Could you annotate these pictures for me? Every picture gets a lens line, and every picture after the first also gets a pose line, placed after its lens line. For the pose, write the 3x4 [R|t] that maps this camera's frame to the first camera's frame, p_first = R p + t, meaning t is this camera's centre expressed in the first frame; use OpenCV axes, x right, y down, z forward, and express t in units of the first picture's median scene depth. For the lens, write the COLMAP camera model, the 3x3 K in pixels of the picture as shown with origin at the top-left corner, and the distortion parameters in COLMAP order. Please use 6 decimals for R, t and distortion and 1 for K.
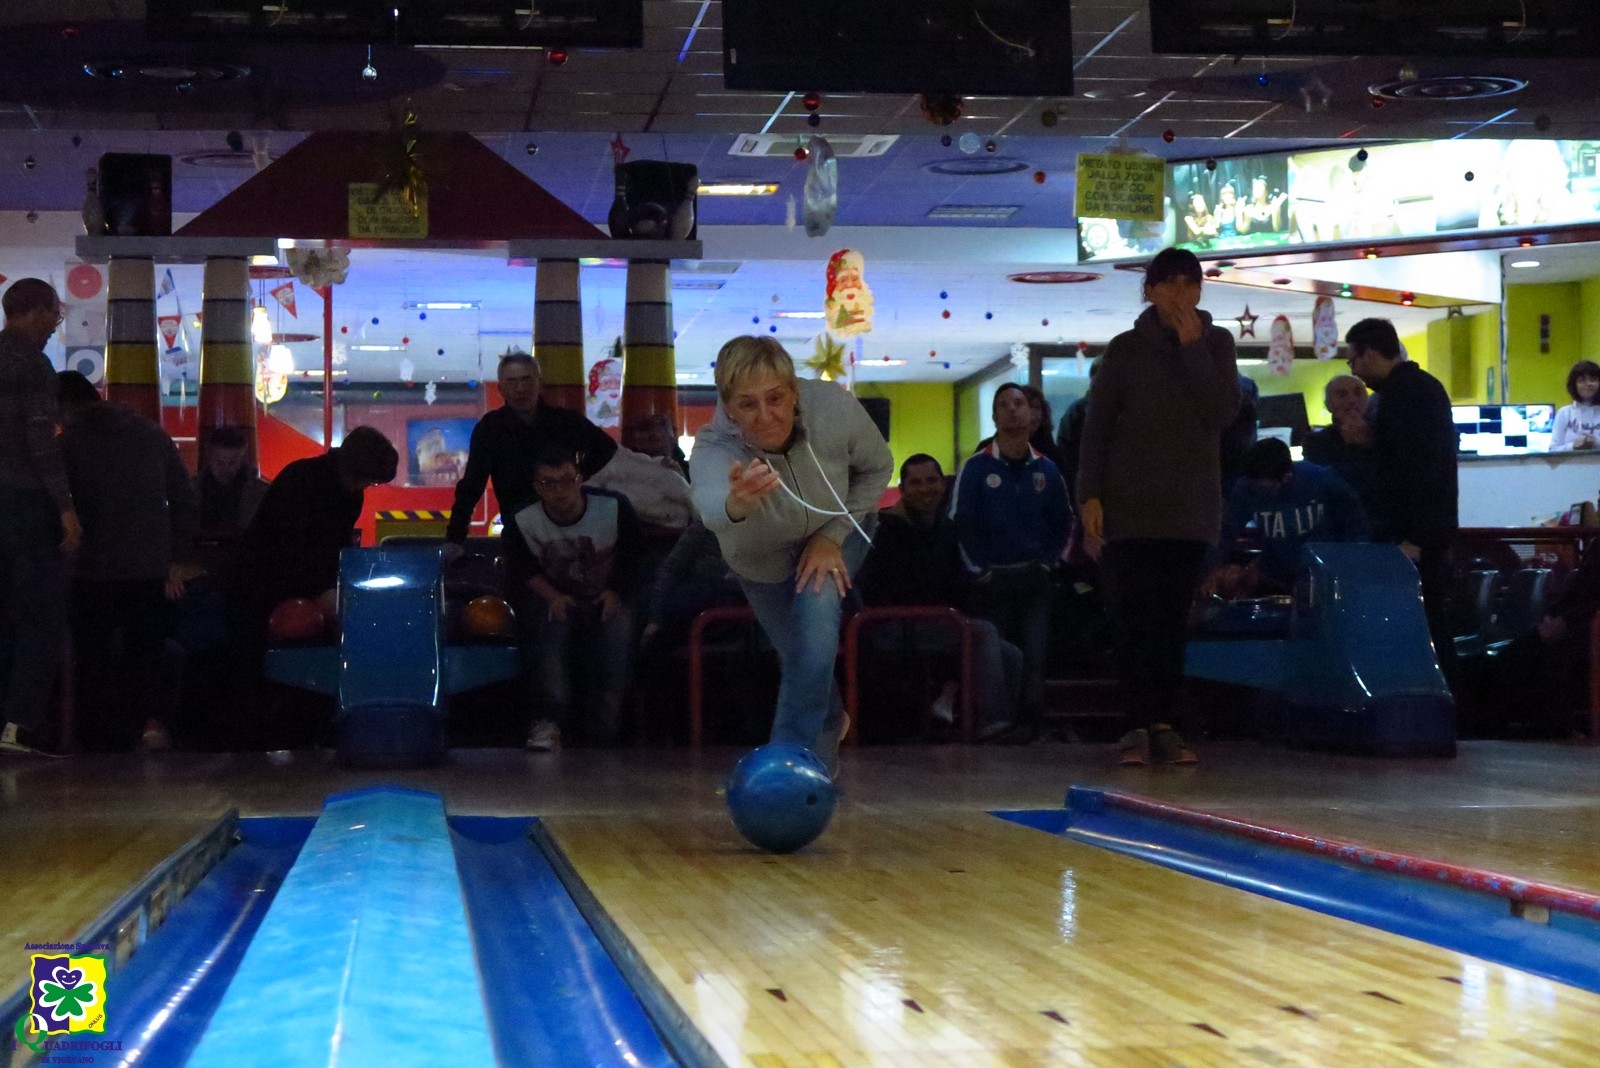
lens RADIAL K [[3470.1, 0, 800.0], [0, 3470.1, 534.0], [0, 0, 1]] dist [-0.036723, 0.072993]
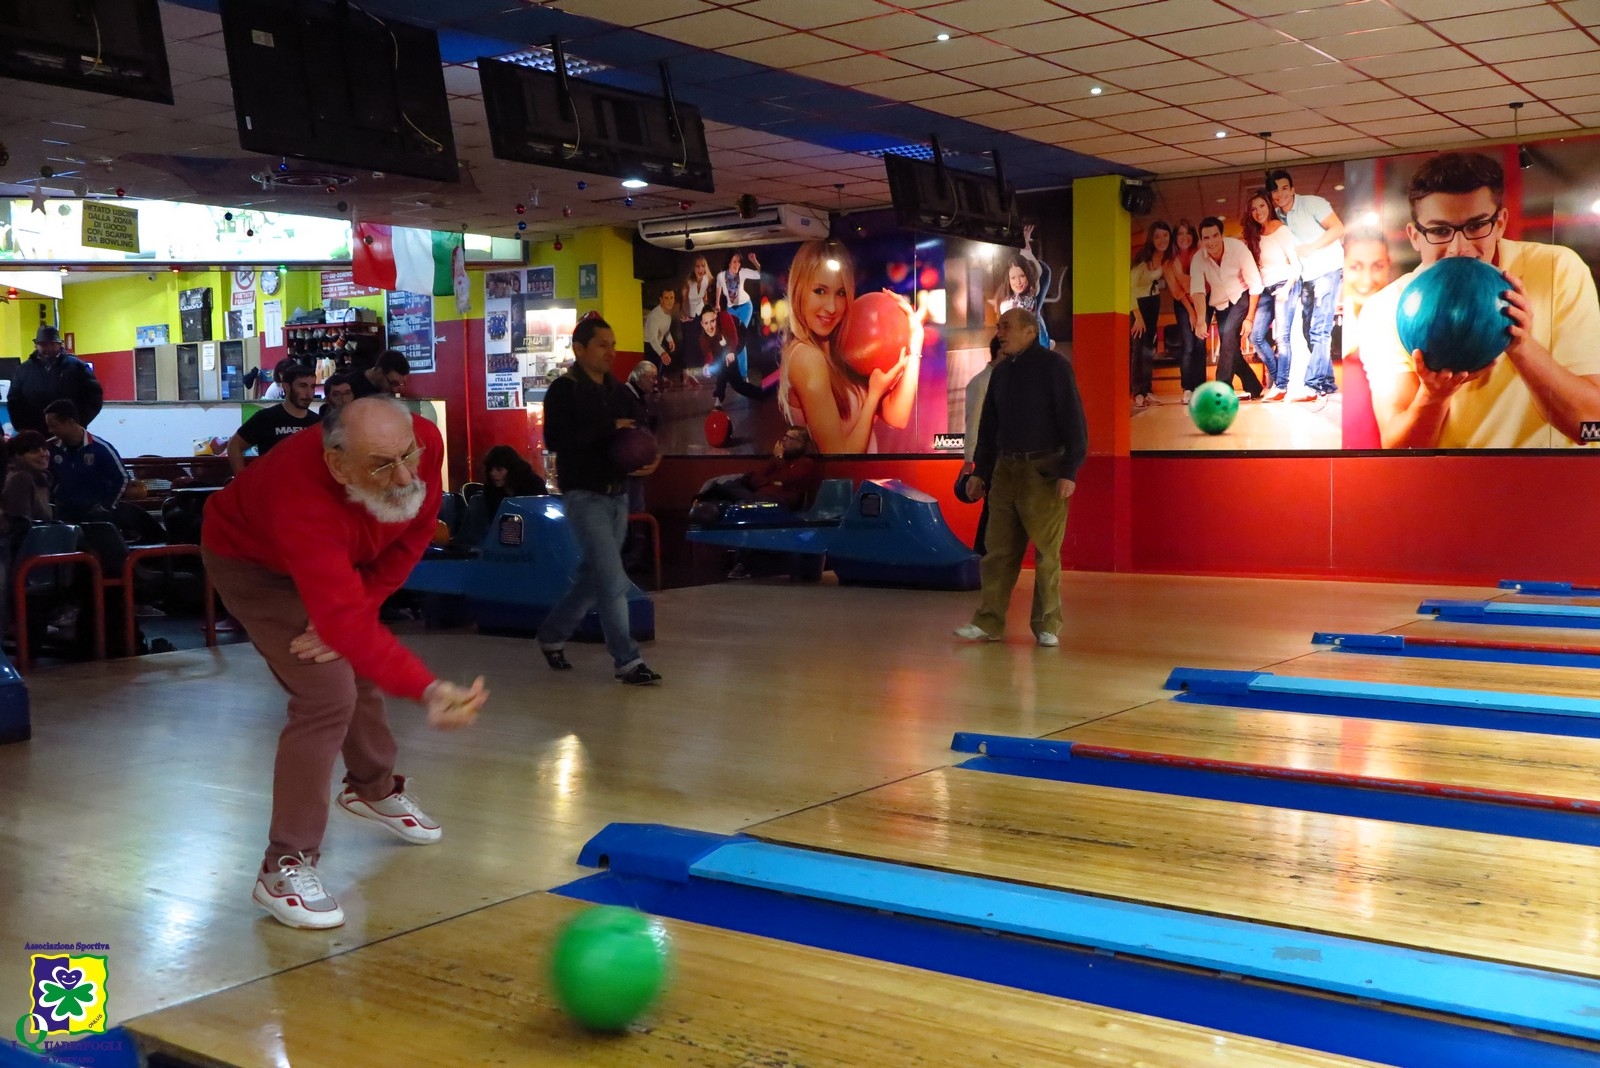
lens RADIAL K [[1683.4, 0, 800.0], [0, 1683.4, 534.0], [0, 0, 1]] dist [0.013278, -0.006382]
pose [[0.671503, -0.051307, 0.739223, -0.201639], [-0.006150, 0.997180, 0.074797, -0.023821], [-0.740976, -0.054773, 0.669294, 0.273698]]
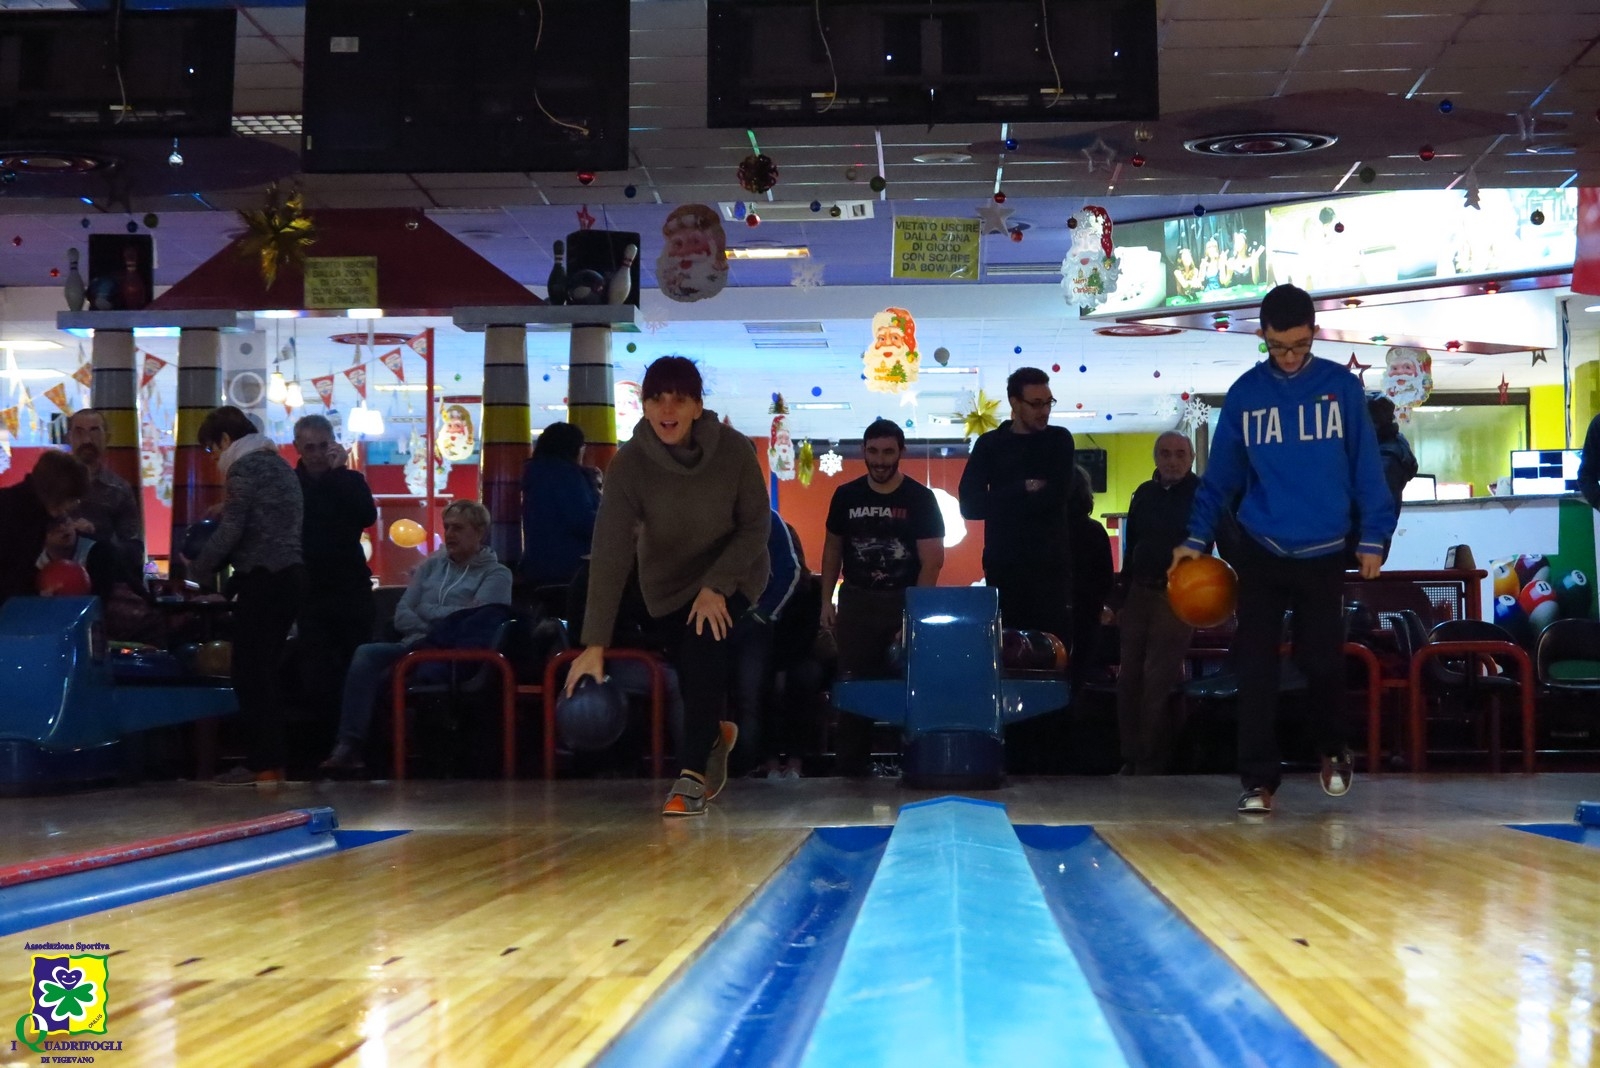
lens RADIAL K [[3427.5, 0, 800.0], [0, 3427.5, 534.0], [0, 0, 1]] dist [-0.004487, -0.049121]
pose [[0.988061, -0.008846, -0.153811, 0.179299], [0.006559, 0.999860, -0.015370, 0.001560], [0.153926, 0.014178, 0.987981, -0.022124]]
